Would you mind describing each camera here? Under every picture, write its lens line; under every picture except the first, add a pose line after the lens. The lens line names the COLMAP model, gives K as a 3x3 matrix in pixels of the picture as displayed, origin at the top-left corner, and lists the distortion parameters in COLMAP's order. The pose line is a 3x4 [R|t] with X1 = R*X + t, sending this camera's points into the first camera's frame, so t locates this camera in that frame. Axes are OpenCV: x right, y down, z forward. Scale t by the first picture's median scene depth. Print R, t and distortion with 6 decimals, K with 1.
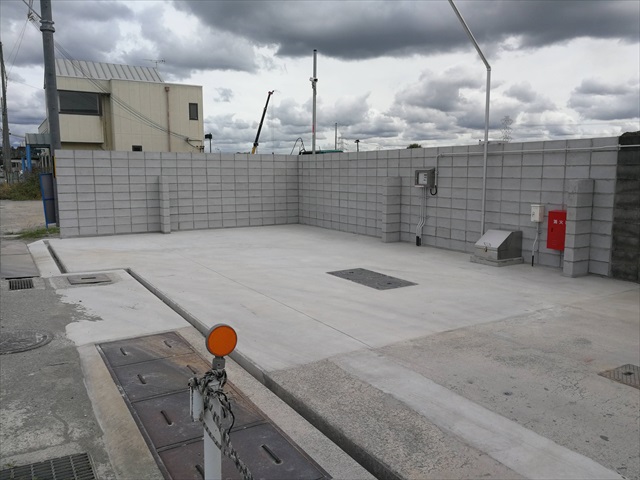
lens RADIAL K [[521.1, 0, 320.0], [0, 521.1, 240.0], [0, 0, 1]] dist [0.036950, 0.000938]
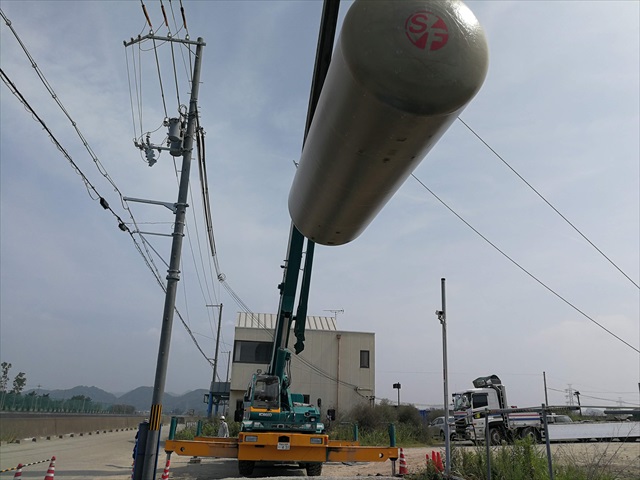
lens RADIAL K [[498.1, 0, 320.0], [0, 498.1, 240.0], [0, 0, 1]] dist [-0.000554, -0.001360]
pose [[0.919211, -0.098853, -0.381156, 0.104997], [-0.088574, 0.891260, -0.444759, -0.053568], [0.383675, 0.442588, 0.810500, 0.263149]]
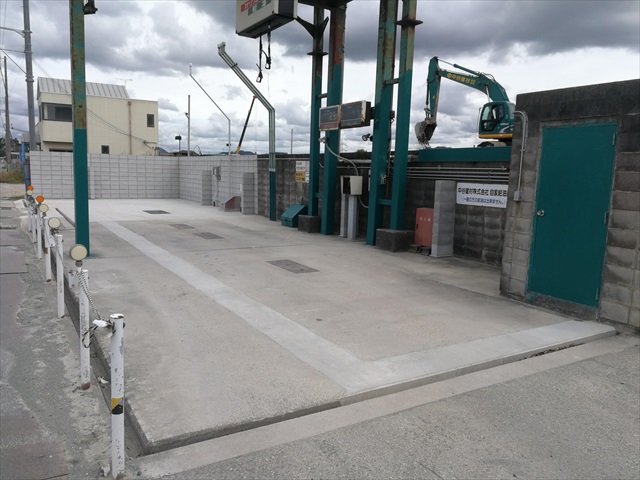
lens RADIAL K [[521.1, 0, 320.0], [0, 521.1, 240.0], [0, 0, 1]] dist [0.036950, 0.000938]
pose [[0.999543, 0.029529, -0.006515, 0.401606], [-0.029534, 0.999563, -0.000744, 0.084666], [0.006490, 0.000936, 0.999978, -0.628552]]
